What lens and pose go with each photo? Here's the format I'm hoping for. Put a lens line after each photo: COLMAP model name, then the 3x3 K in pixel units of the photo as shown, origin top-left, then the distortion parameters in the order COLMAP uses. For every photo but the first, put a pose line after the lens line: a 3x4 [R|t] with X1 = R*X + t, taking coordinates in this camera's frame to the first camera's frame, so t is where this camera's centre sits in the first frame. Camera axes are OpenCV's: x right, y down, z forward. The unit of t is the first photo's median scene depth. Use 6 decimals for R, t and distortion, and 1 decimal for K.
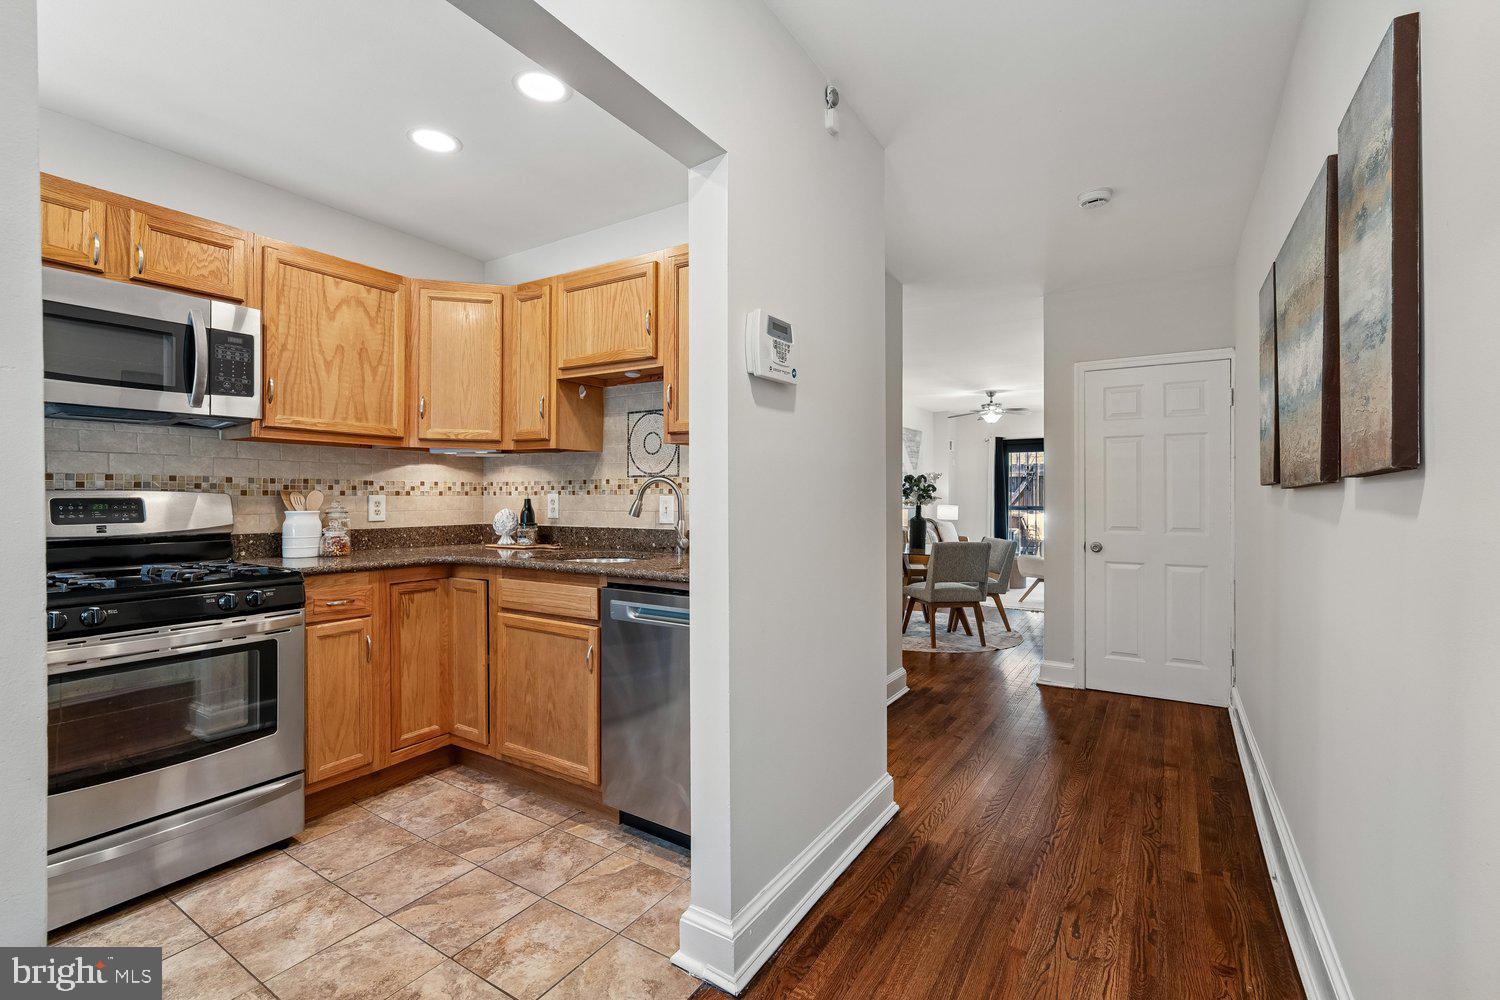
lens RADIAL K [[666.4, 0, 748.3], [0, 666.4, 493.2], [0, 0, 1]] dist [-0.002182, 0.001581]
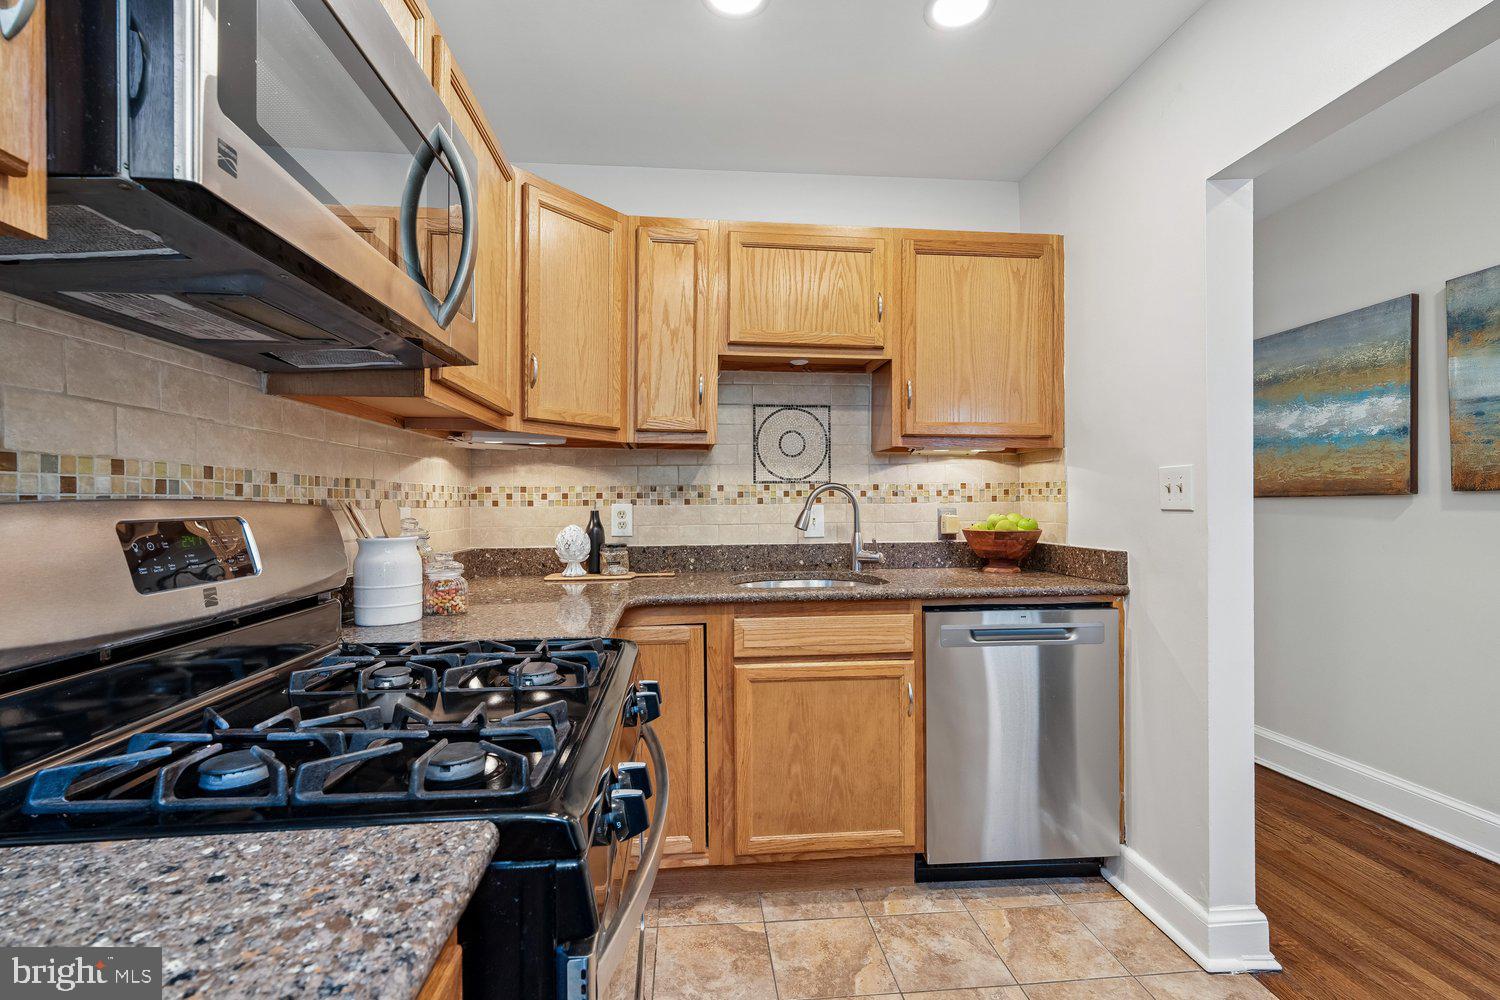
lens RADIAL K [[666.6, 0, 747.5], [0, 666.6, 503.5], [0, 0, 1]] dist [-0.000039, 0.000356]
pose [[0.787162, -0.004681, 0.616728, -0.802978], [0.002552, 0.999987, 0.004333, -0.002419], [-0.616741, -0.001837, 0.787164, 0.405258]]
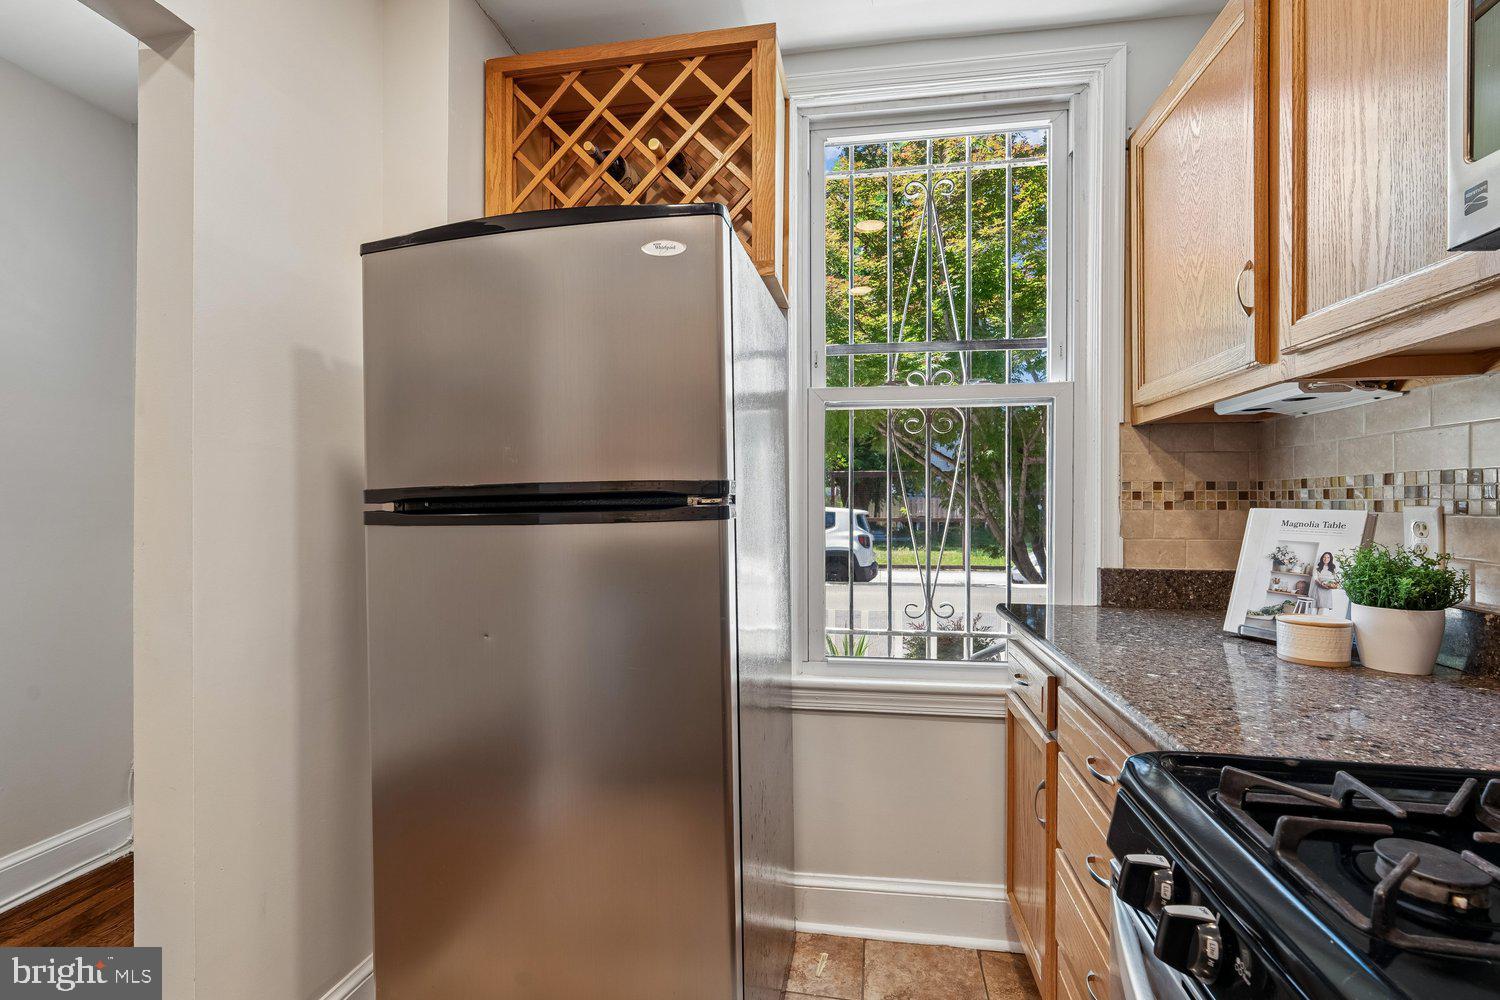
lens RADIAL K [[666.4, 0, 748.3], [0, 666.4, 493.2], [0, 0, 1]] dist [-0.002182, 0.001581]
pose [[-0.924395, -0.005921, -0.381390, -0.462912], [-0.000757, 0.999906, -0.013689, -0.004226], [0.381435, -0.012365, -0.924313, 0.807126]]
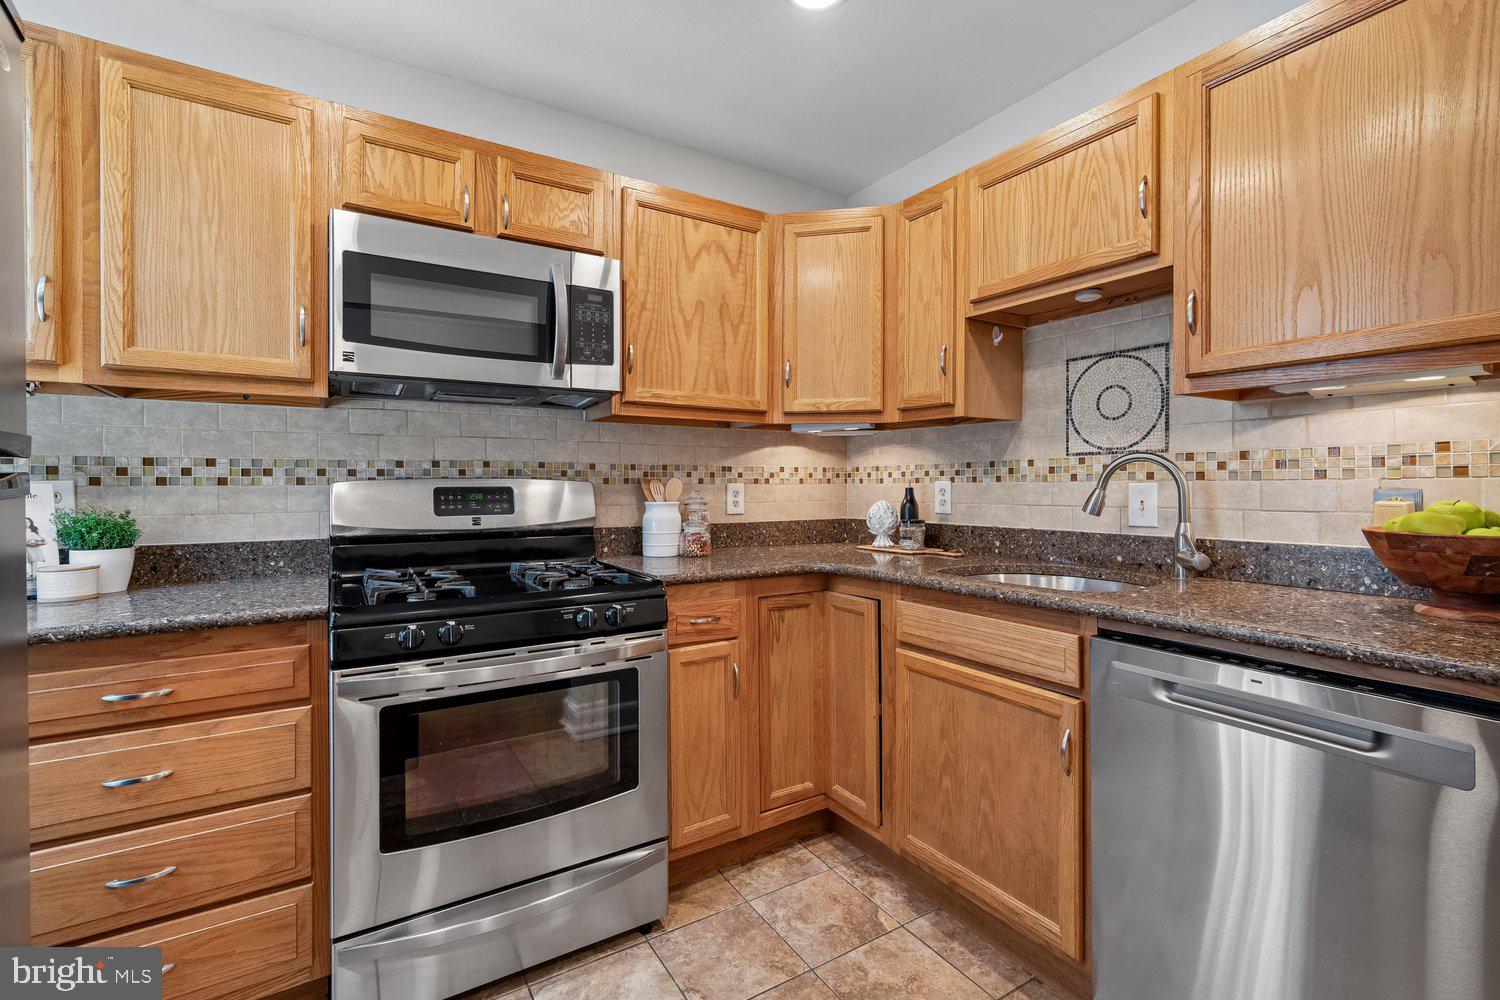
lens RADIAL K [[667.3, 0, 750.6], [0, 667.3, 484.2], [0, 0, 1]] dist [-0.002969, 0.001024]
pose [[0.901301, -0.002514, -0.433186, -0.203433], [0.003920, 0.999990, 0.002353, 0.002544], [0.433176, -0.003819, 0.901301, 0.287969]]
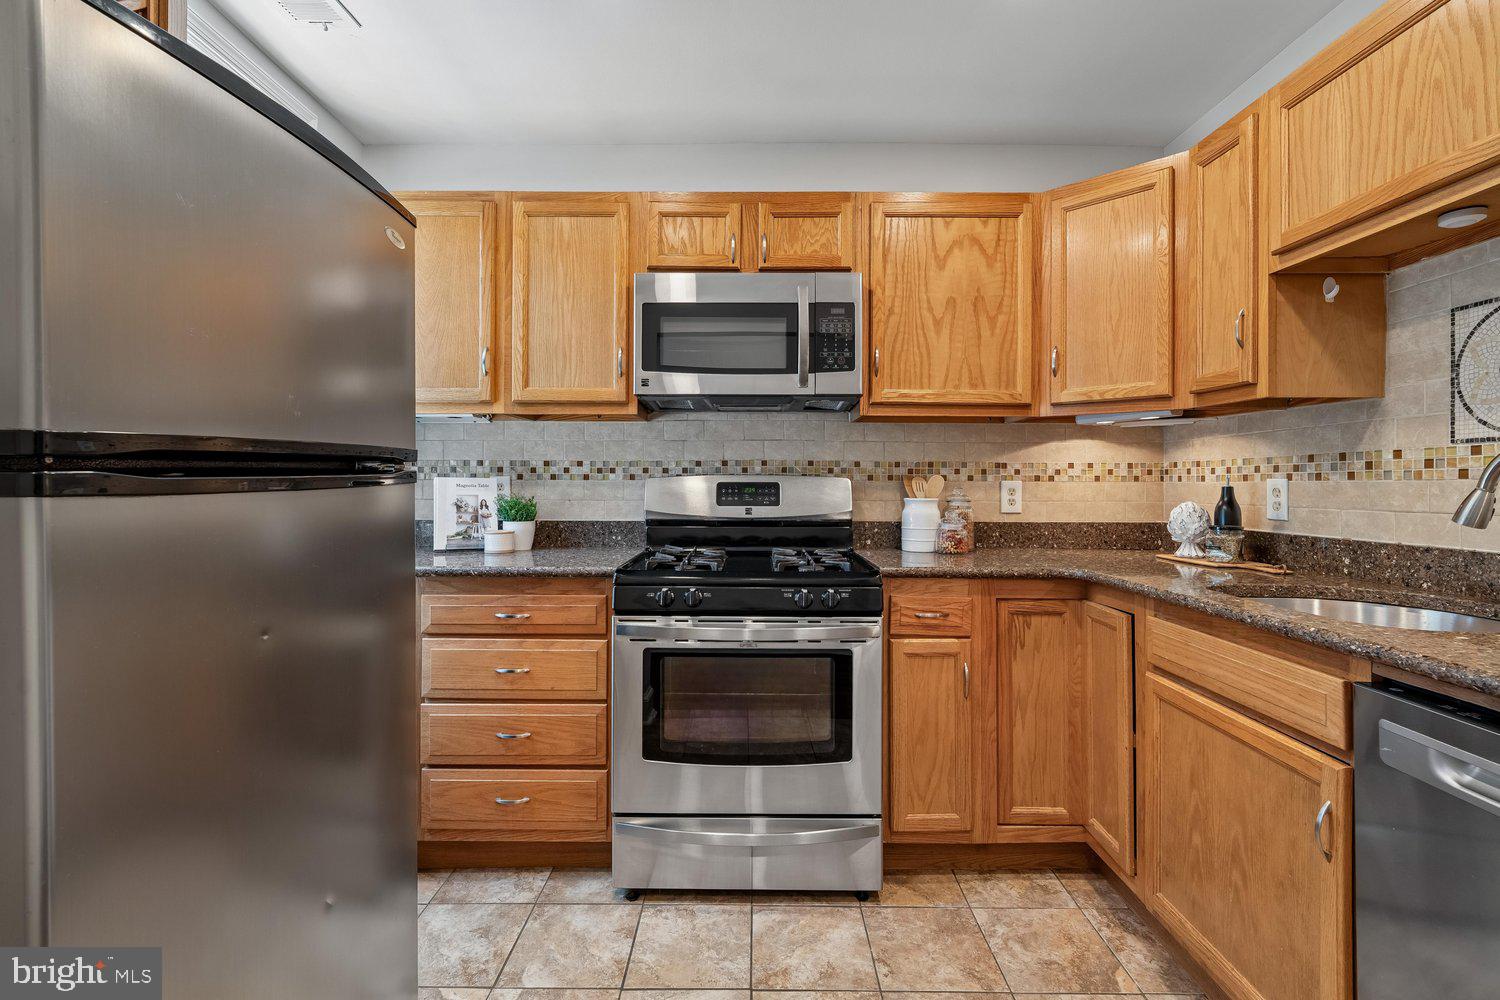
lens RADIAL K [[669.3, 0, 749.0], [0, 669.3, 476.3], [0, 0, 1]] dist [-0.004044, 0.000585]
pose [[0.528100, -0.006017, -0.849161, -0.045545], [-0.001351, 0.999968, -0.007925, 0.005362], [0.849181, 0.005332, 0.528075, 0.358513]]
